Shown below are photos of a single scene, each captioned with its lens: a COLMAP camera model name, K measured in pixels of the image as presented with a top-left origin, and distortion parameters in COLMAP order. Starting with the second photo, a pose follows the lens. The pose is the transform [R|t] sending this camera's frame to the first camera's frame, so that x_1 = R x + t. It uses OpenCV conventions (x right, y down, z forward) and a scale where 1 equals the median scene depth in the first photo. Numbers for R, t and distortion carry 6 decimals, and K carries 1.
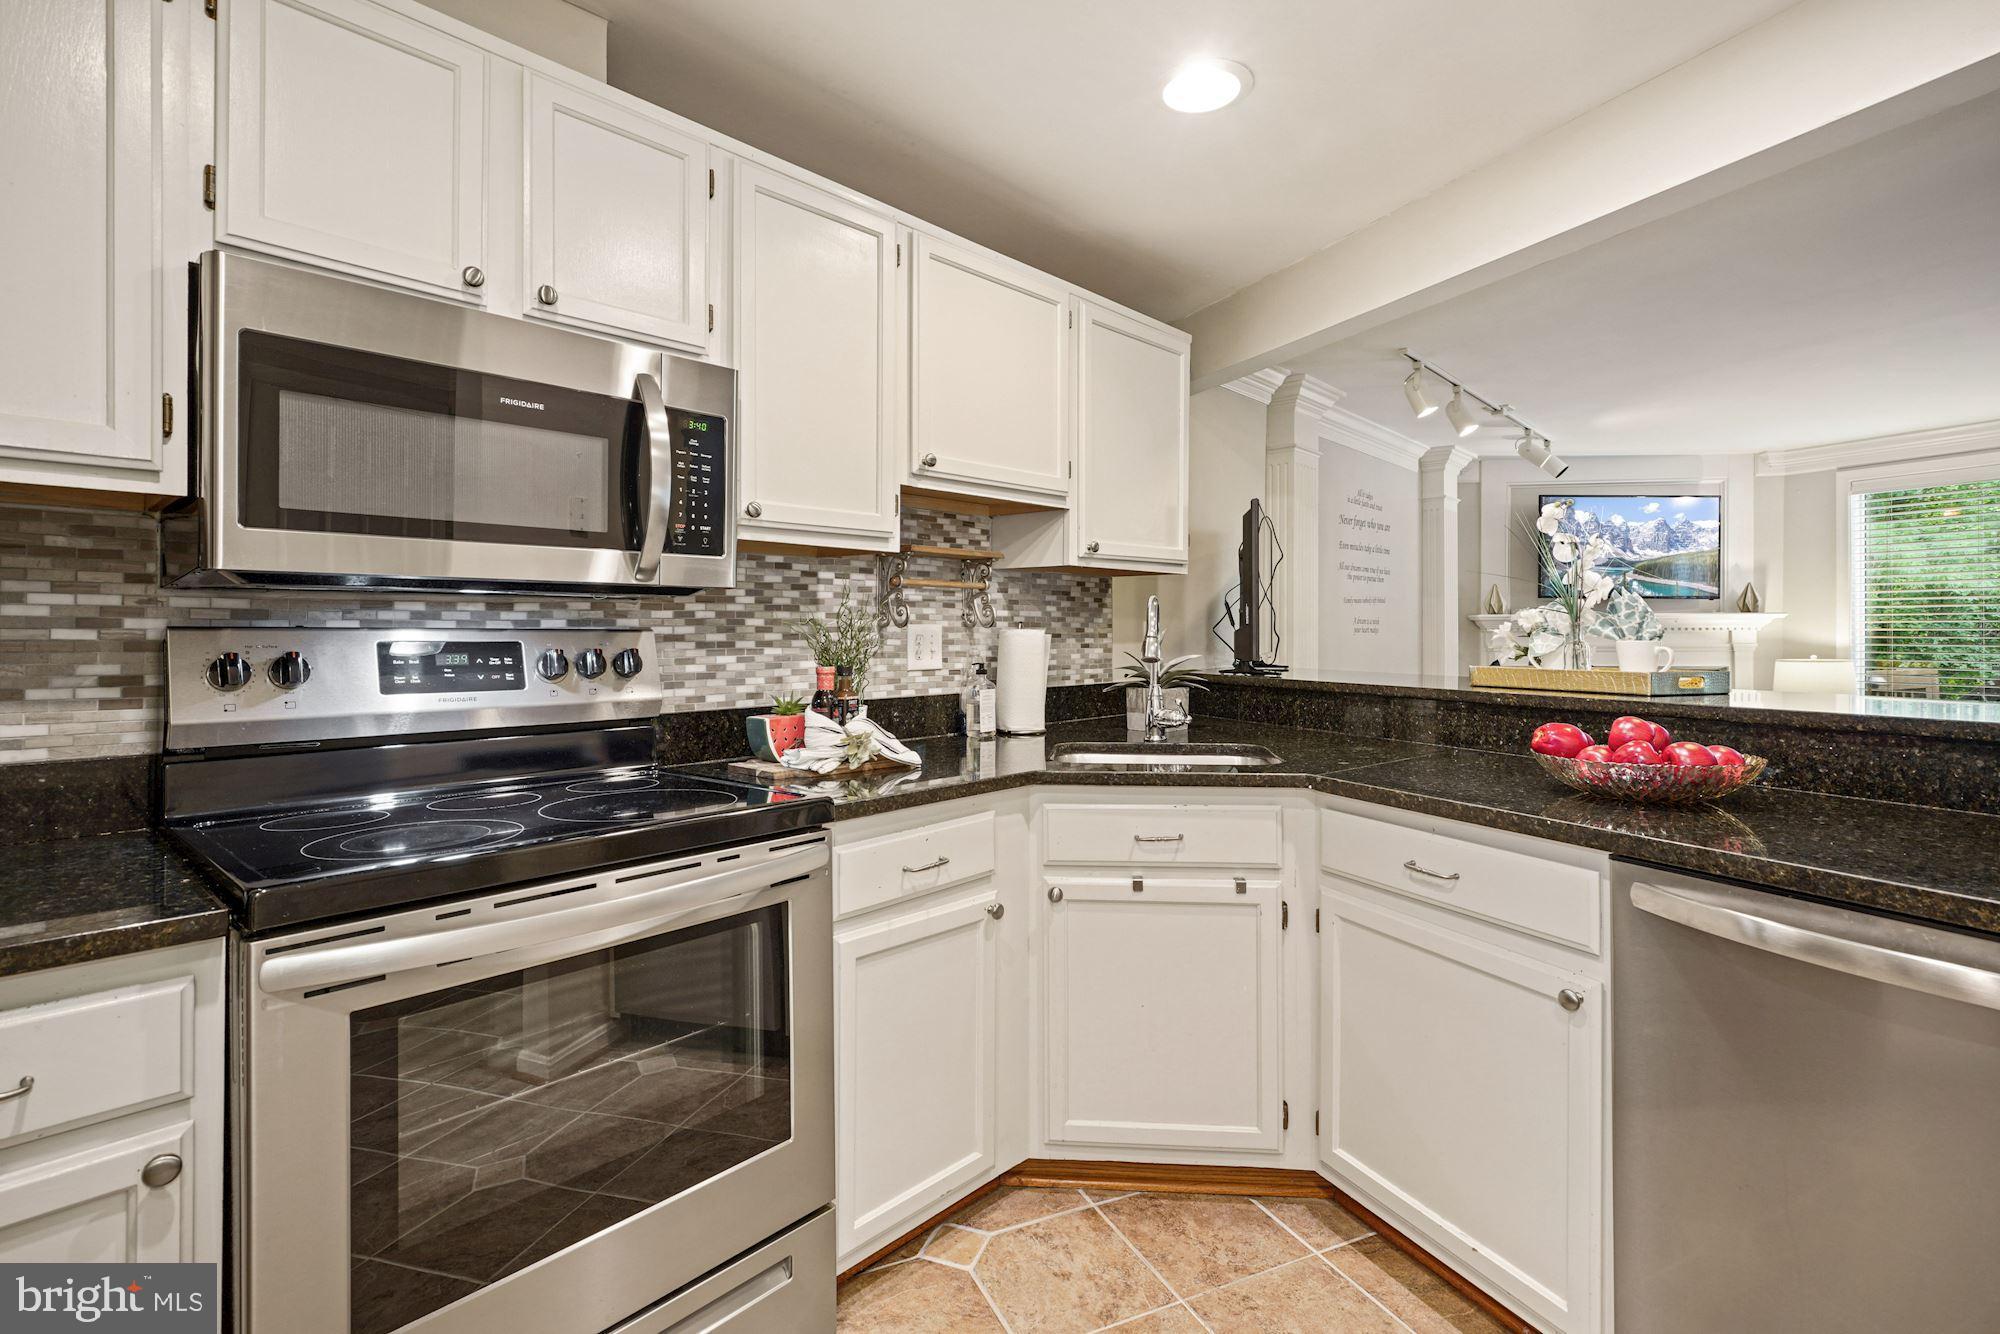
lens RADIAL K [[950.7, 0, 1004.1], [0, 950.7, 619.8], [0, 0, 1]] dist [-0.001560, 0.000141]
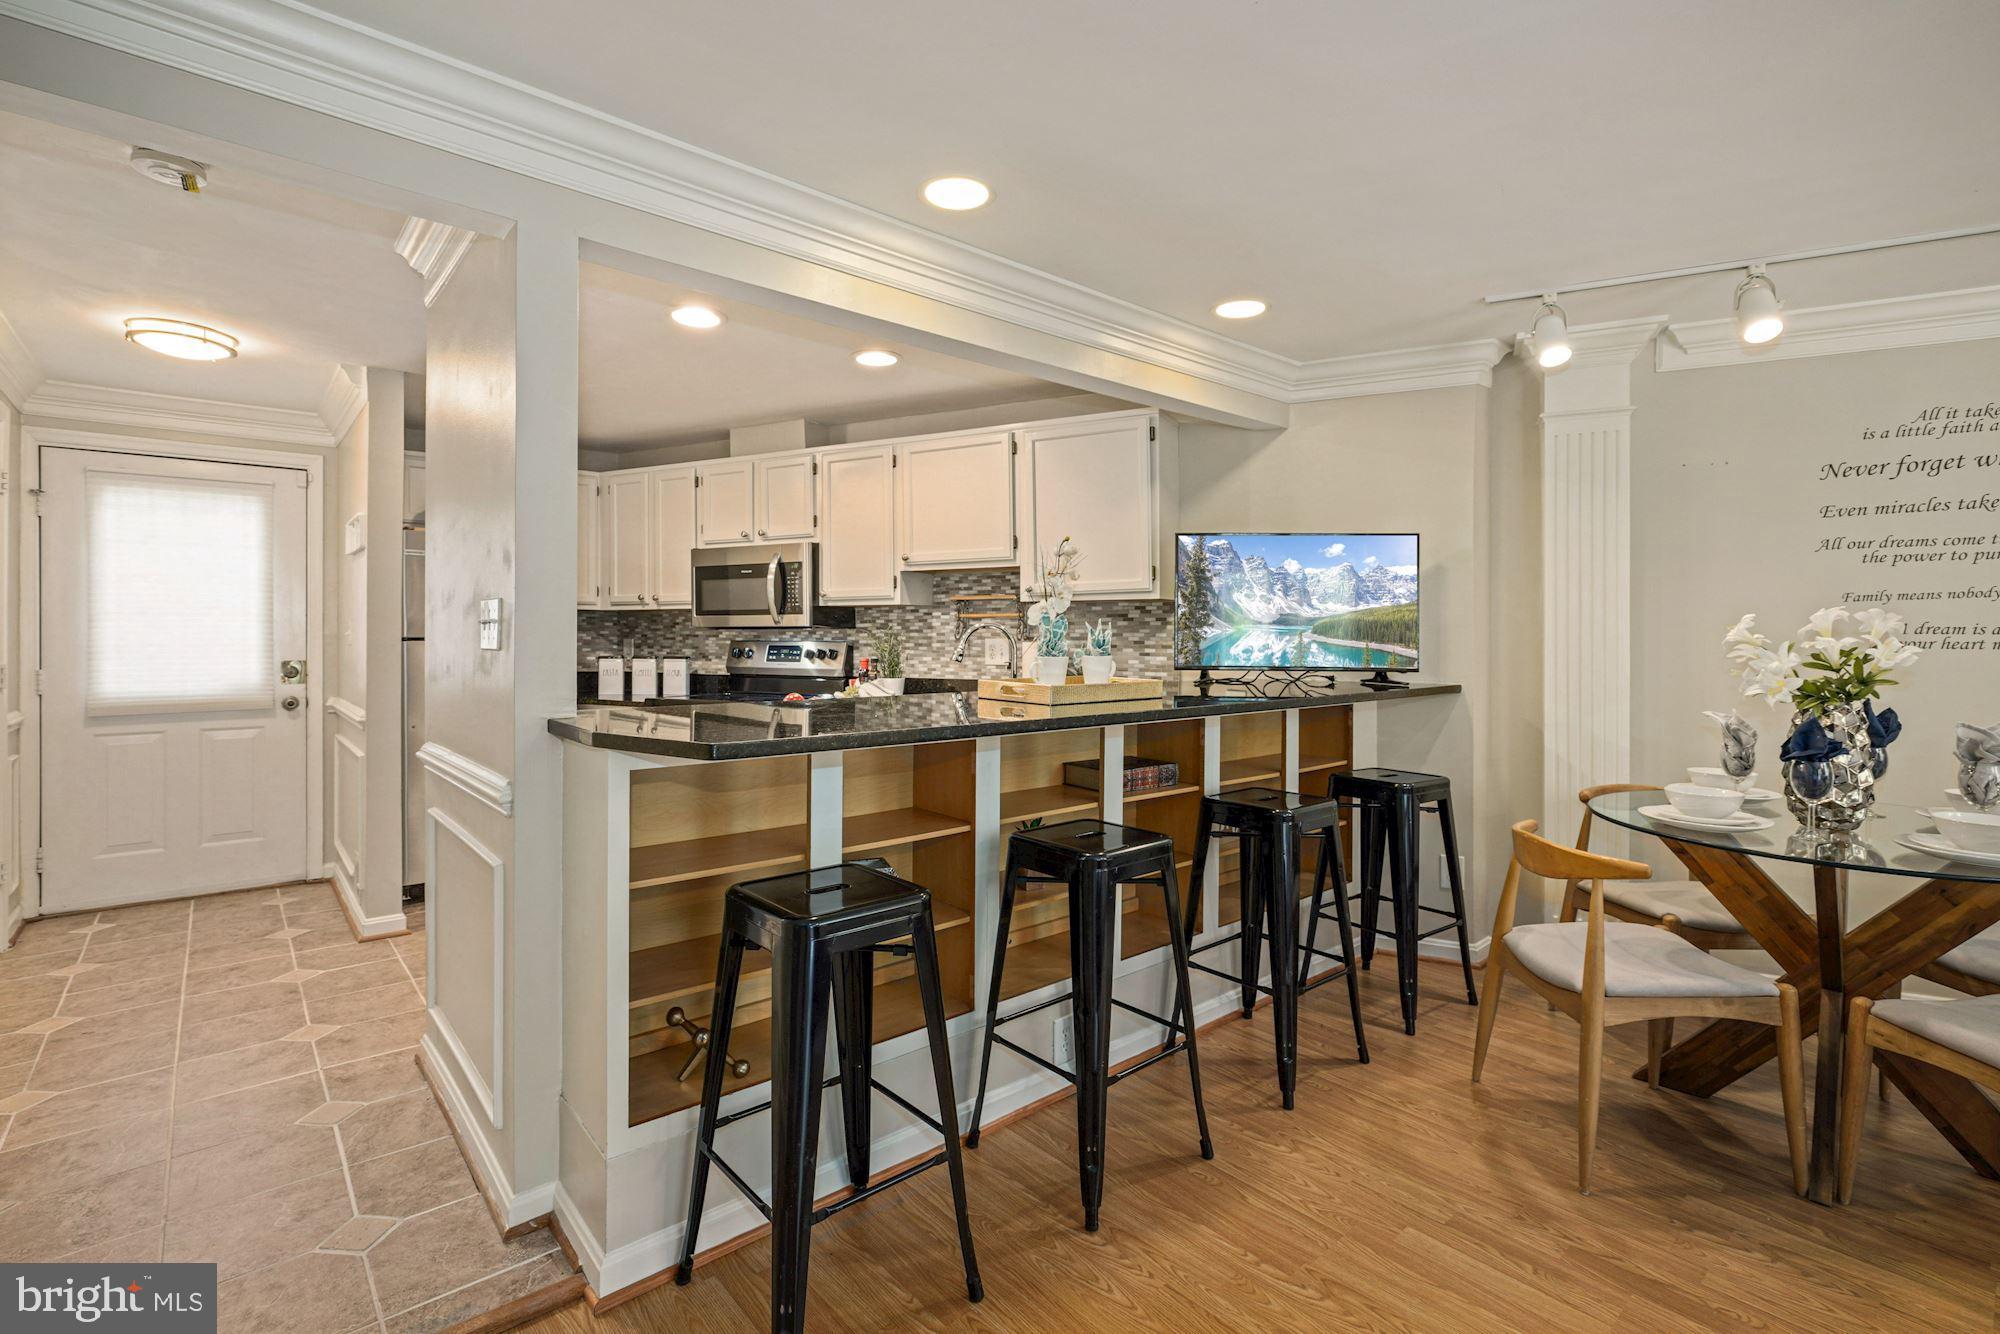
lens RADIAL K [[918.7, 0, 996.2], [0, 918.7, 636.2], [0, 0, 1]] dist [-0.002724, 0.000533]
pose [[0.263304, 0.002803, -0.964709, 1.766546], [0.012150, 0.999907, 0.006222, -0.011642], [0.964636, -0.013360, 0.263246, 0.647767]]
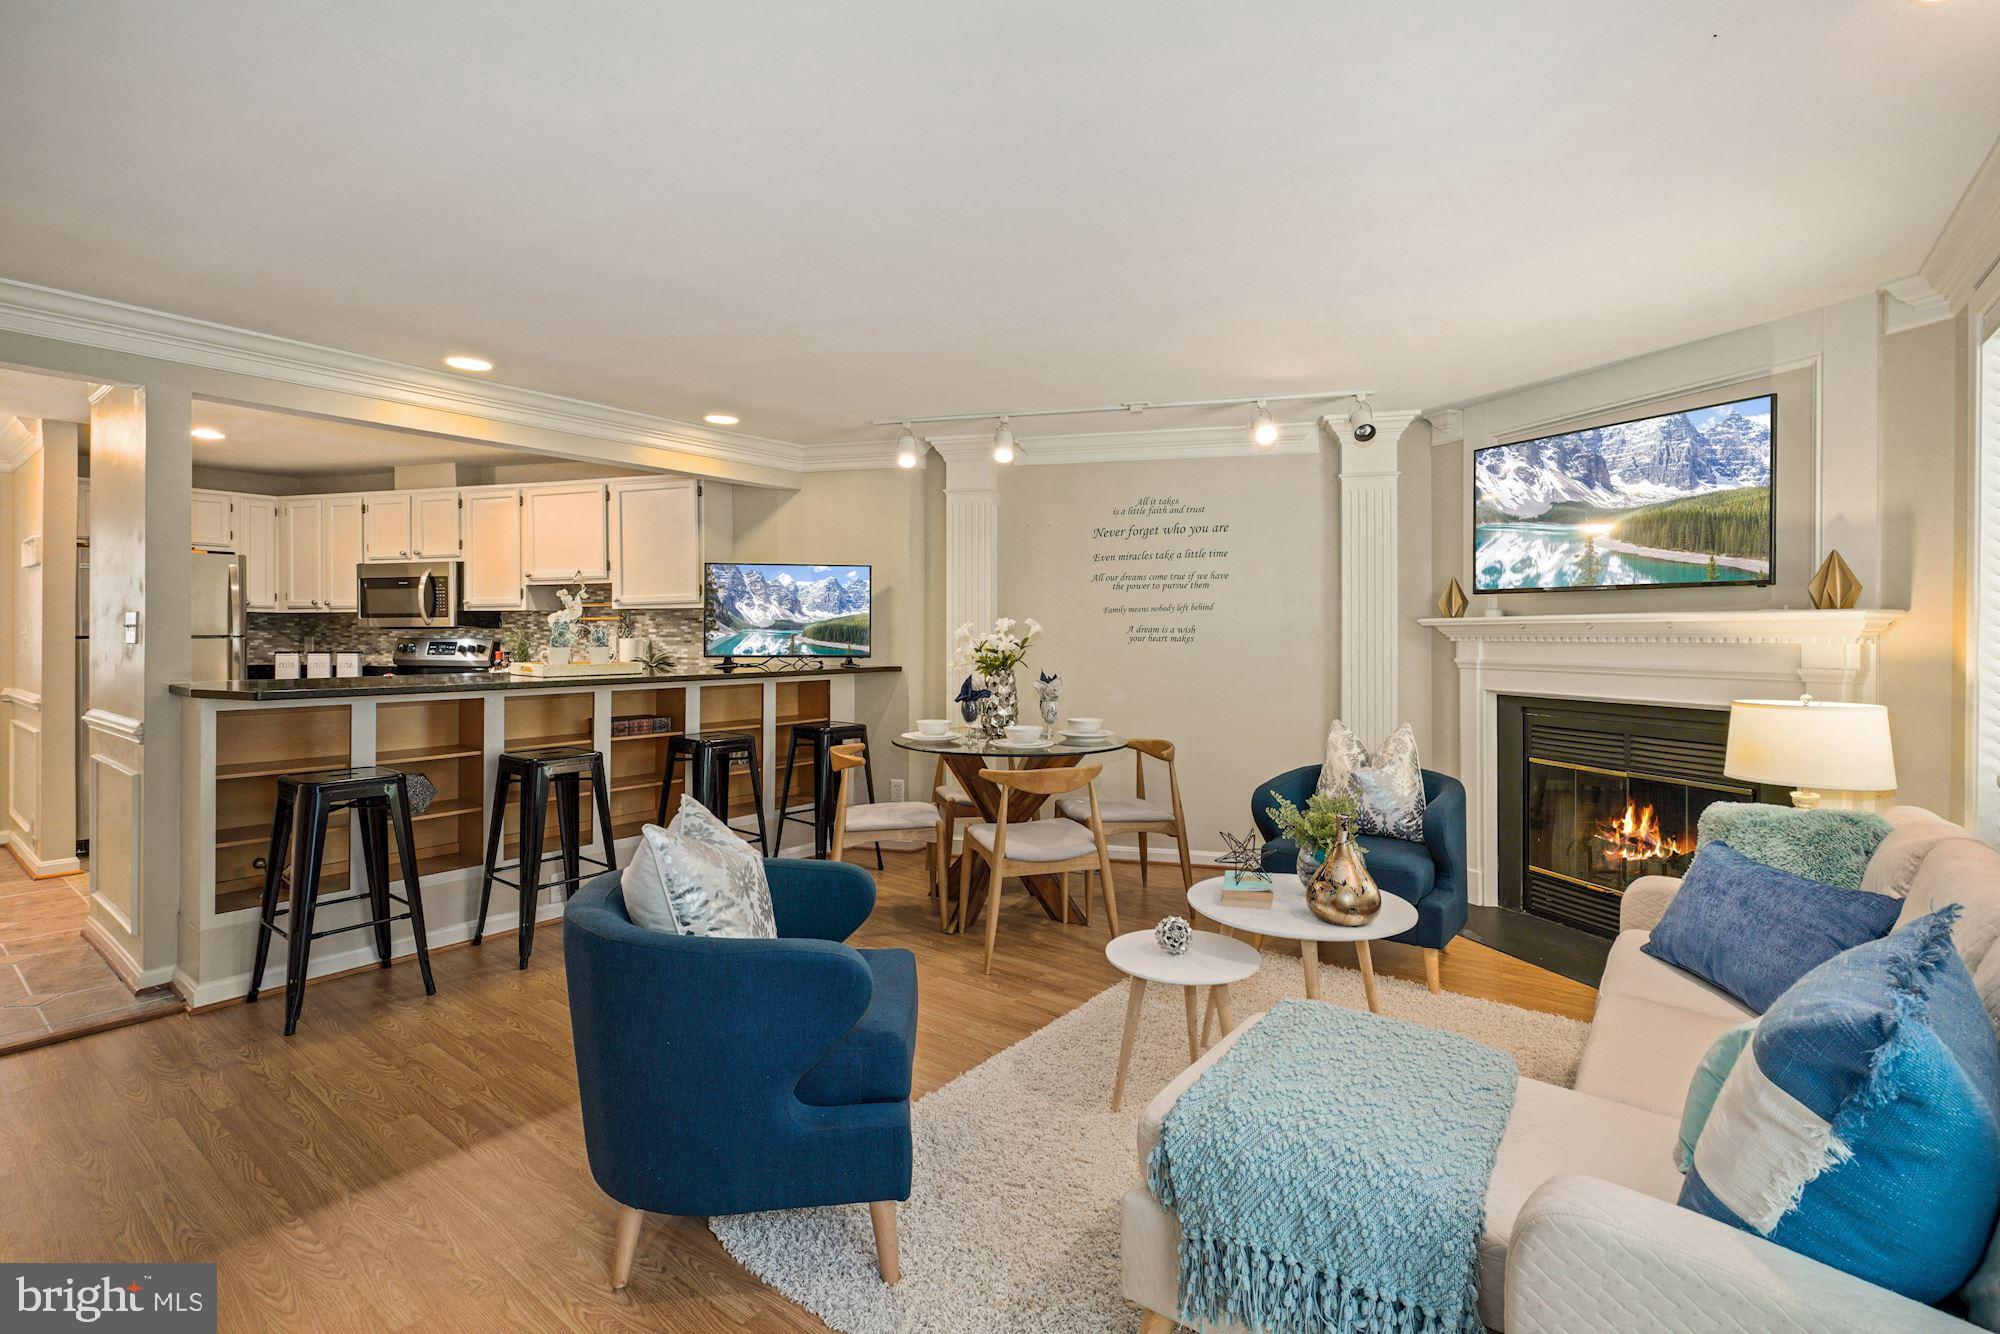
lens RADIAL K [[910.7, 0, 985.5], [0, 910.7, 632.7], [0, 0, 1]] dist [0.001680, 0.000767]
pose [[0.446598, 0.001293, -0.894734, 2.640568], [0.012050, 0.999900, 0.007459, -0.010482], [0.894654, -0.014113, 0.446537, 0.963581]]
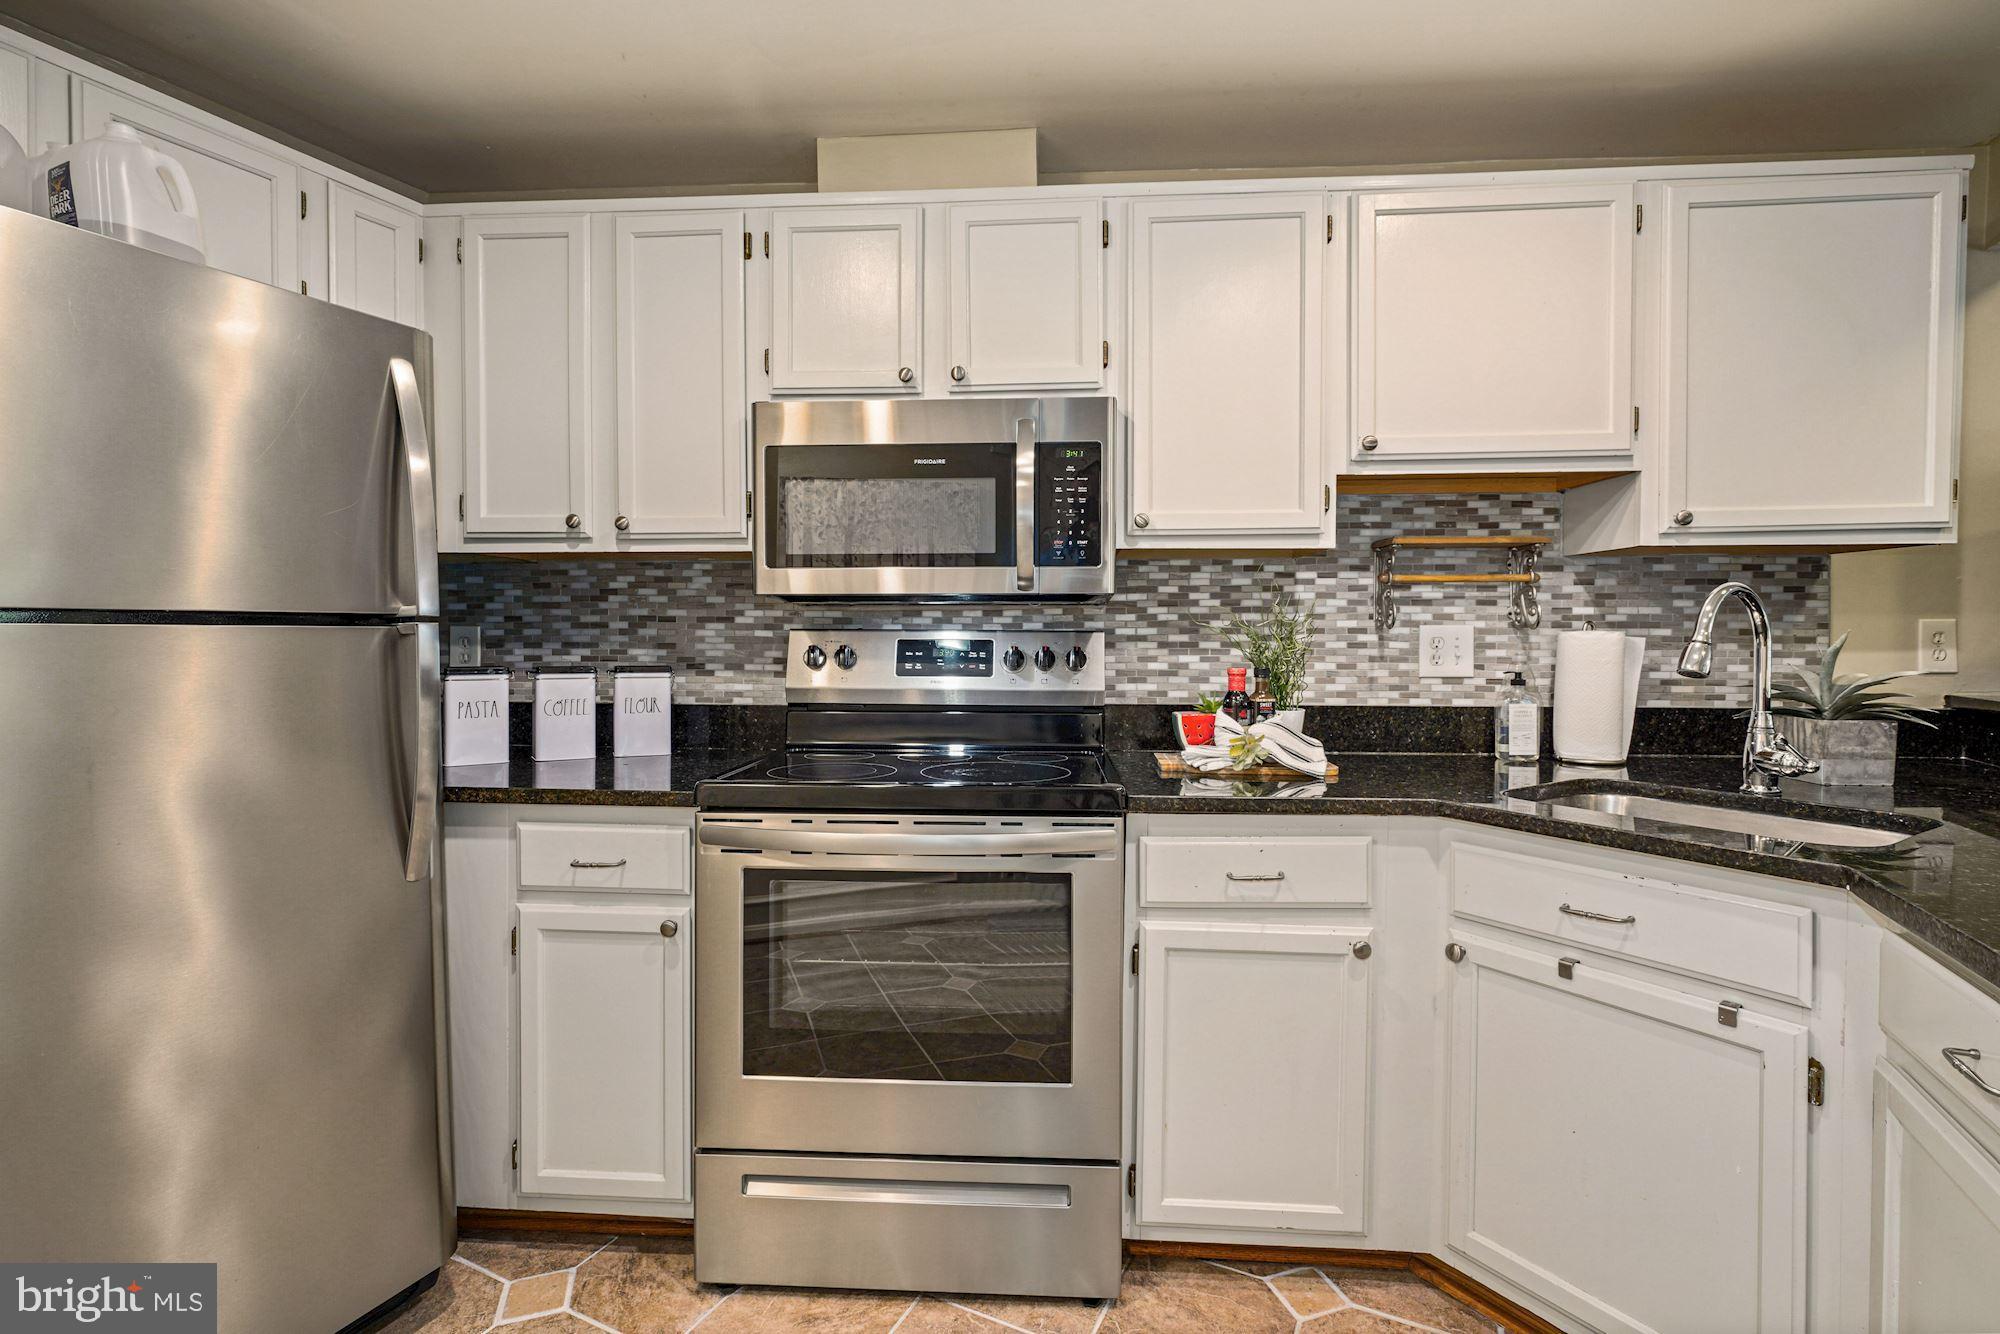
lens RADIAL K [[925.3, 0, 995.9], [0, 925.3, 639.8], [0, 0, 1]] dist [-0.004223, 0.001179]
pose [[0.625399, 0.008342, -0.780261, 0.371313], [0.007268, 0.999837, 0.016515, 0.001360], [0.780271, -0.016000, 0.625236, 0.166710]]
